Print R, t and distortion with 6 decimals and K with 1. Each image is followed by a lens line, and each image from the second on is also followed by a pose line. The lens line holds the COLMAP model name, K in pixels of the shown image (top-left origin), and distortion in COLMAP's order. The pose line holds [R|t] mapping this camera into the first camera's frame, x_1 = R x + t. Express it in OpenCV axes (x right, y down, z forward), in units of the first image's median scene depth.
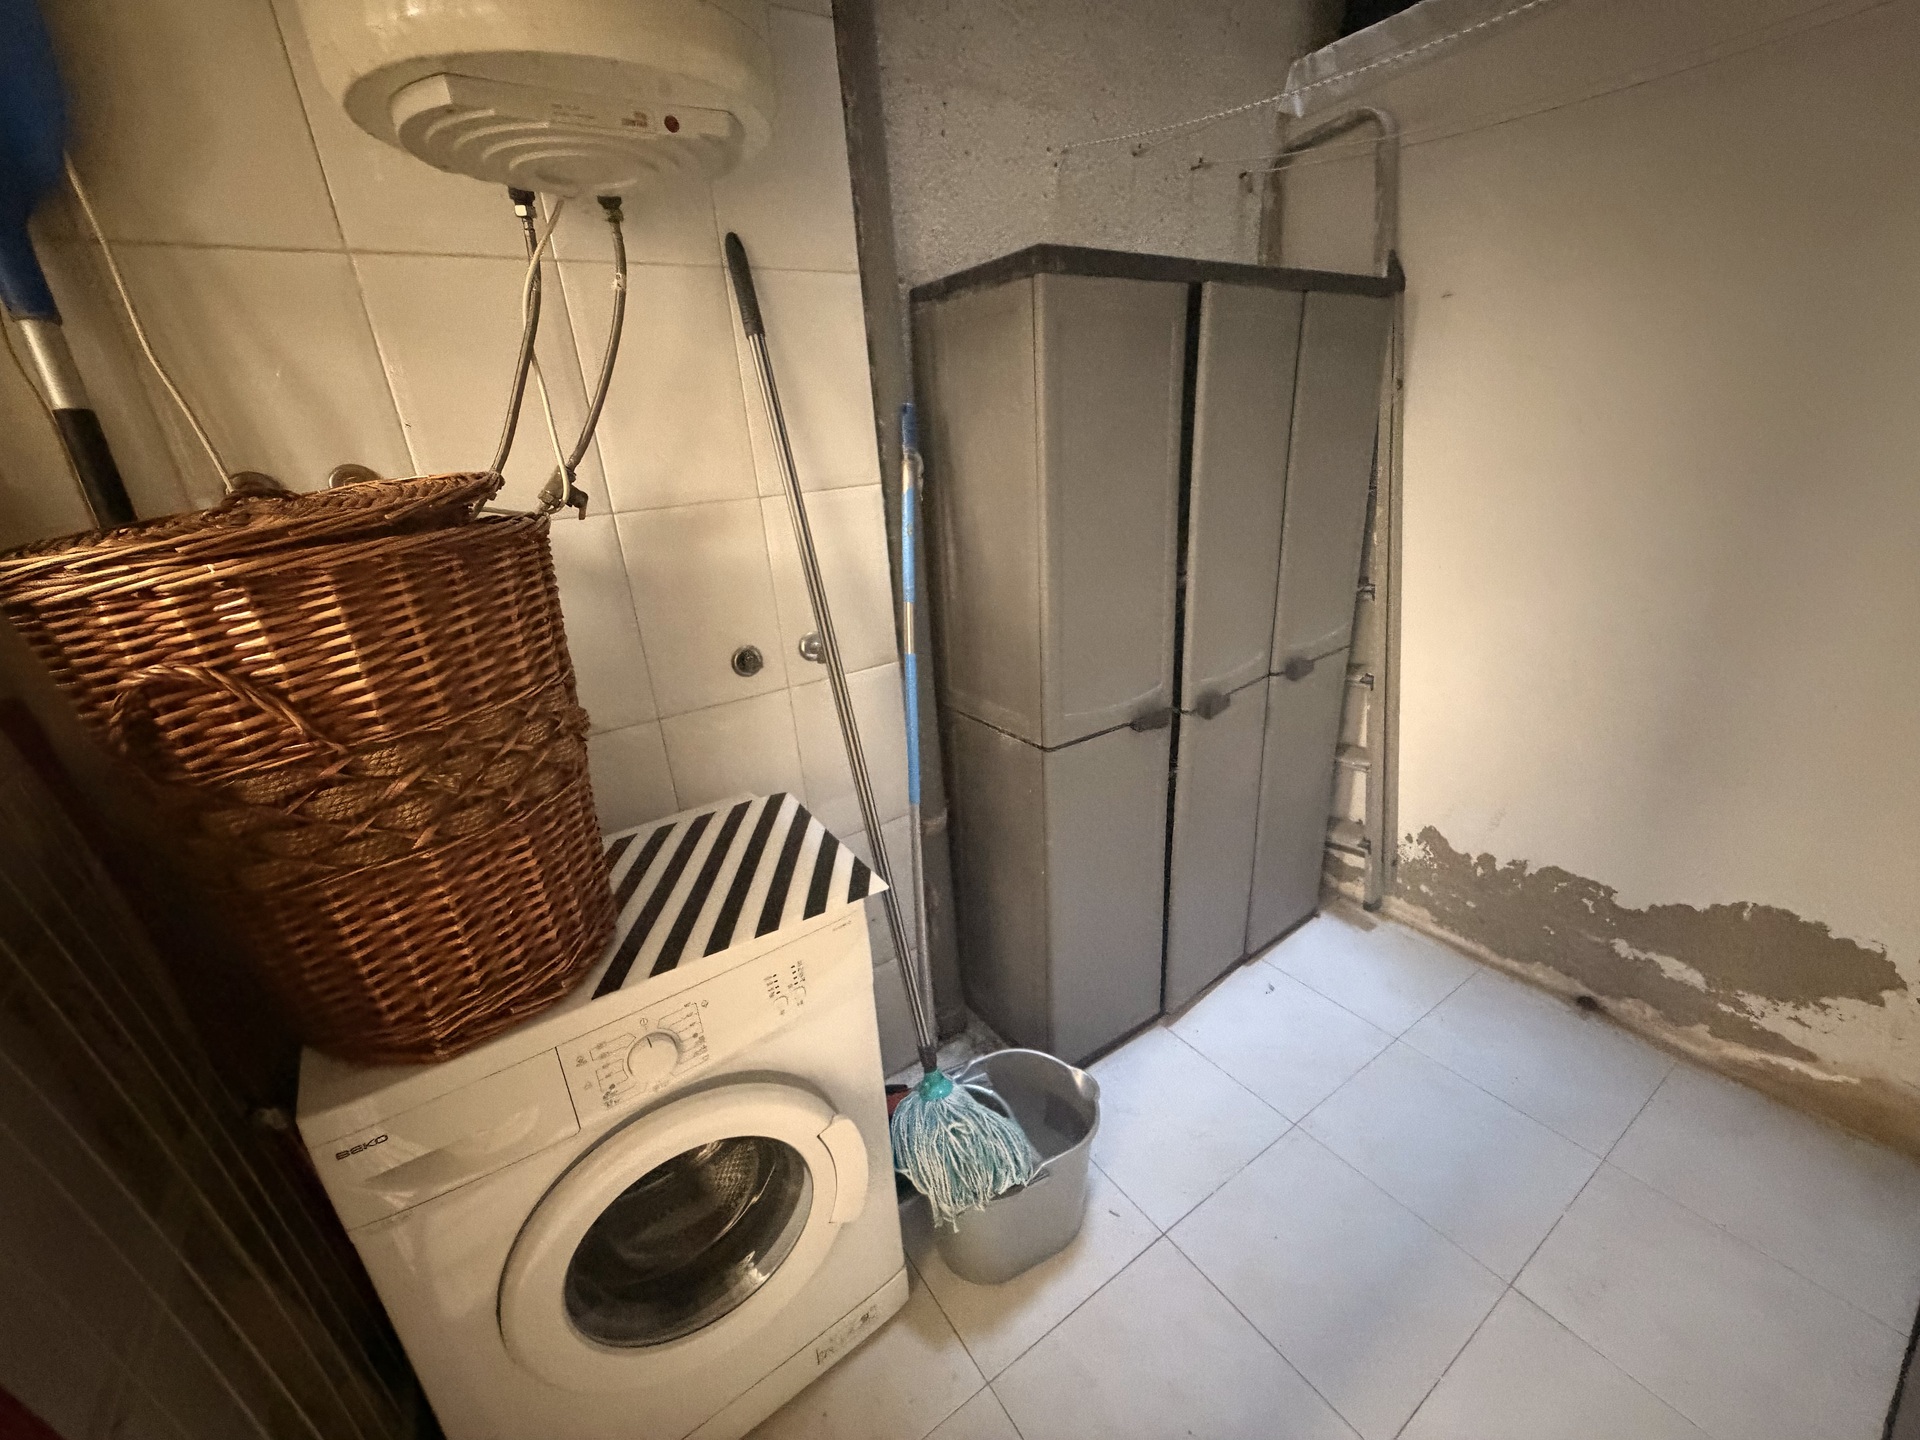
lens RADIAL K [[765.1, 0, 953.8], [0, 765.1, 721.8], [0, 0, 1]] dist [0.000800, 0.000389]
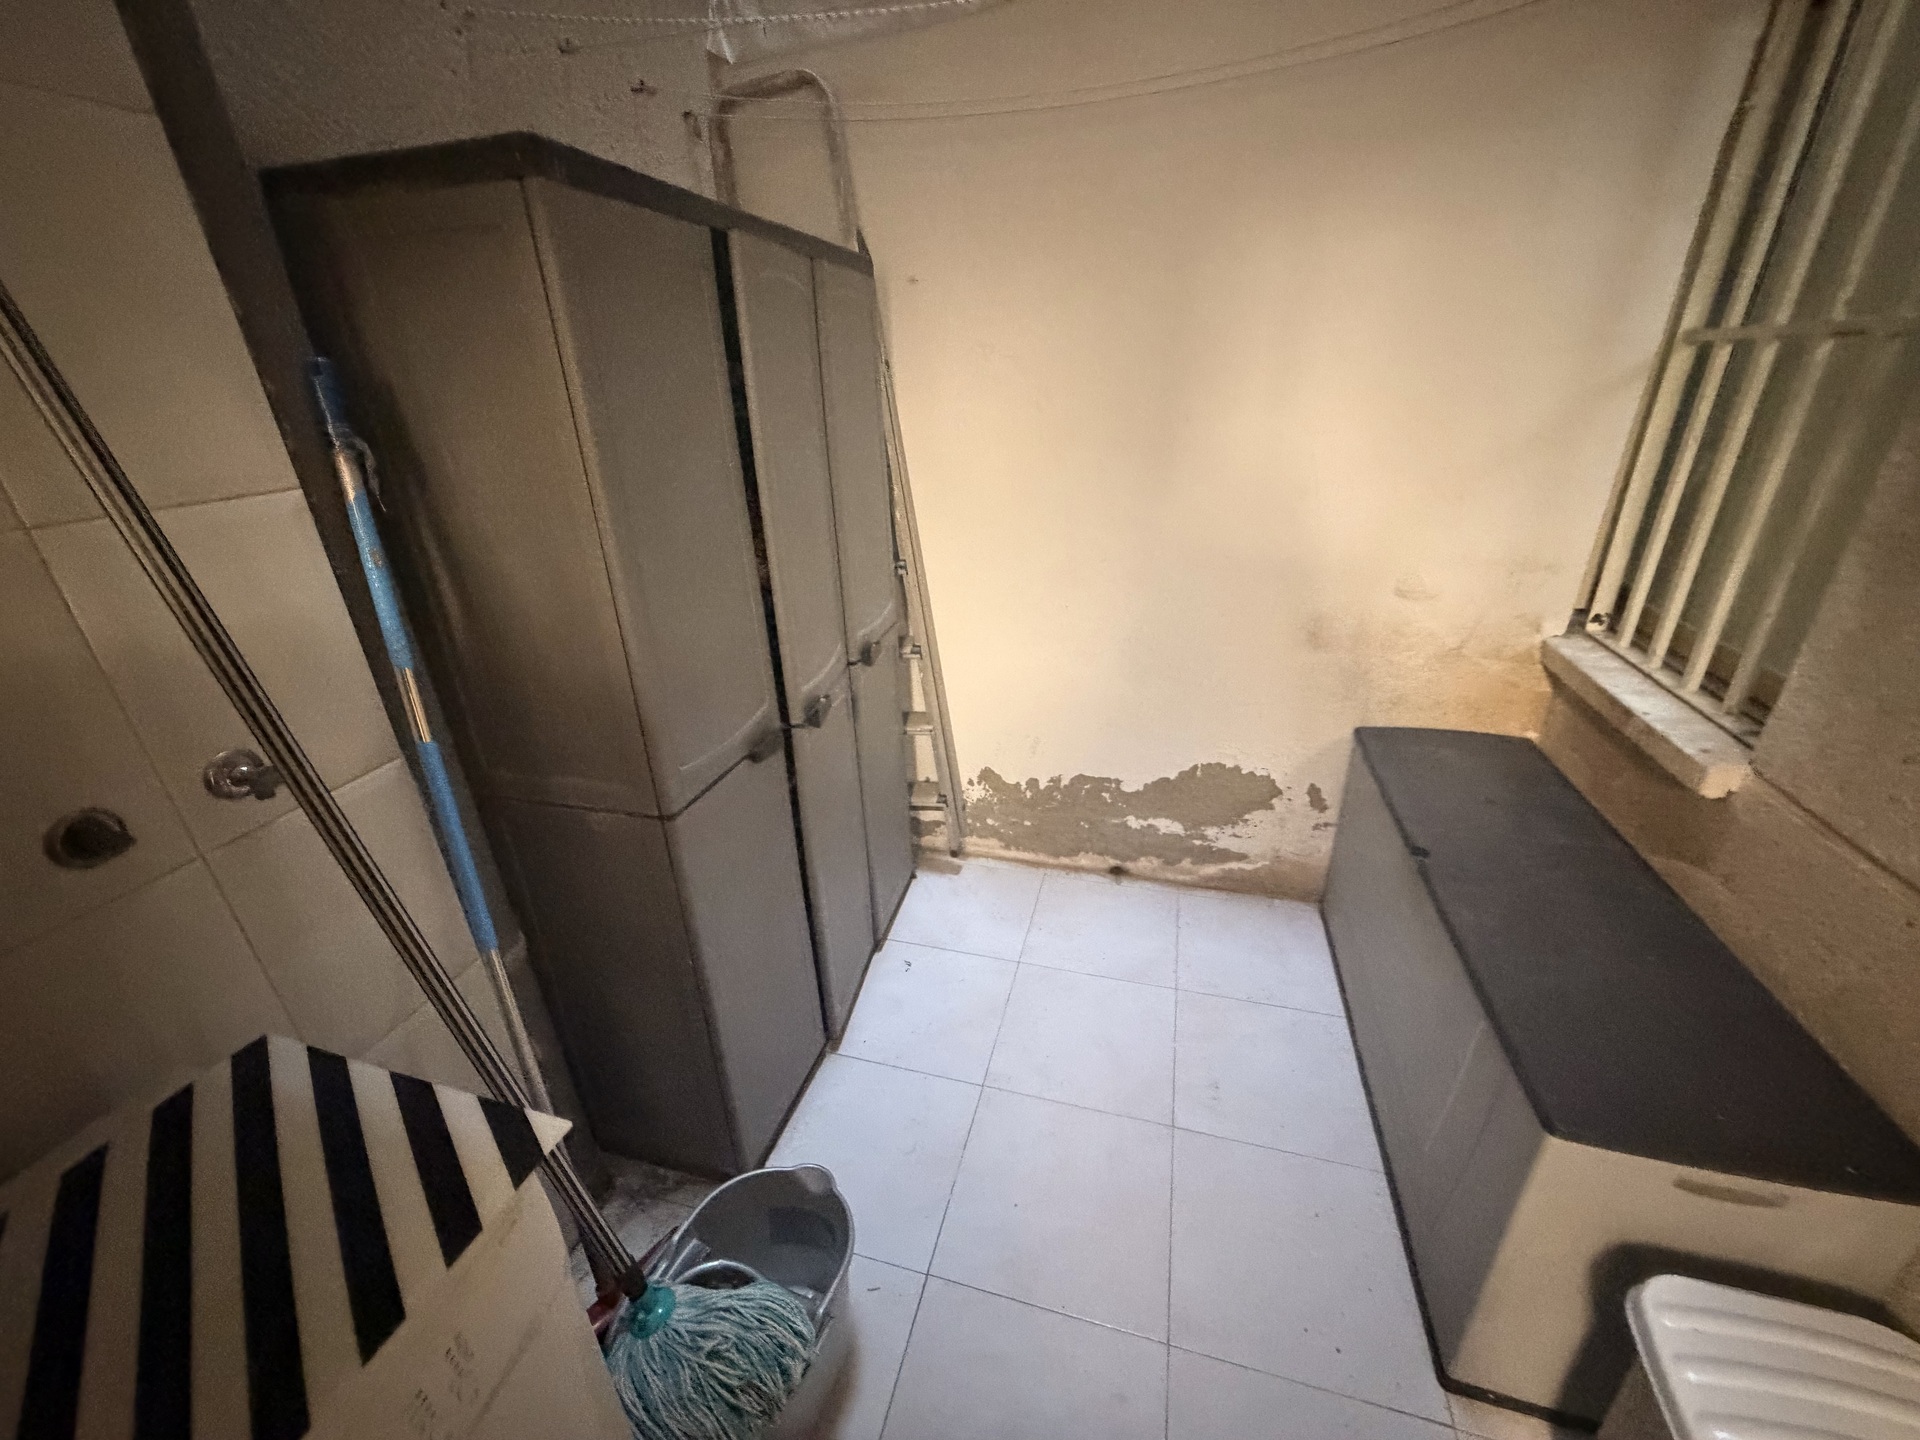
lens RADIAL K [[765.1, 0, 953.8], [0, 765.1, 721.8], [0, 0, 1]] dist [0.000800, 0.000389]
pose [[0.763306, -0.233546, 0.602345, -0.086196], [0.217049, 0.970881, 0.101389, -0.061684], [-0.608485, 0.053348, 0.791770, 0.161068]]
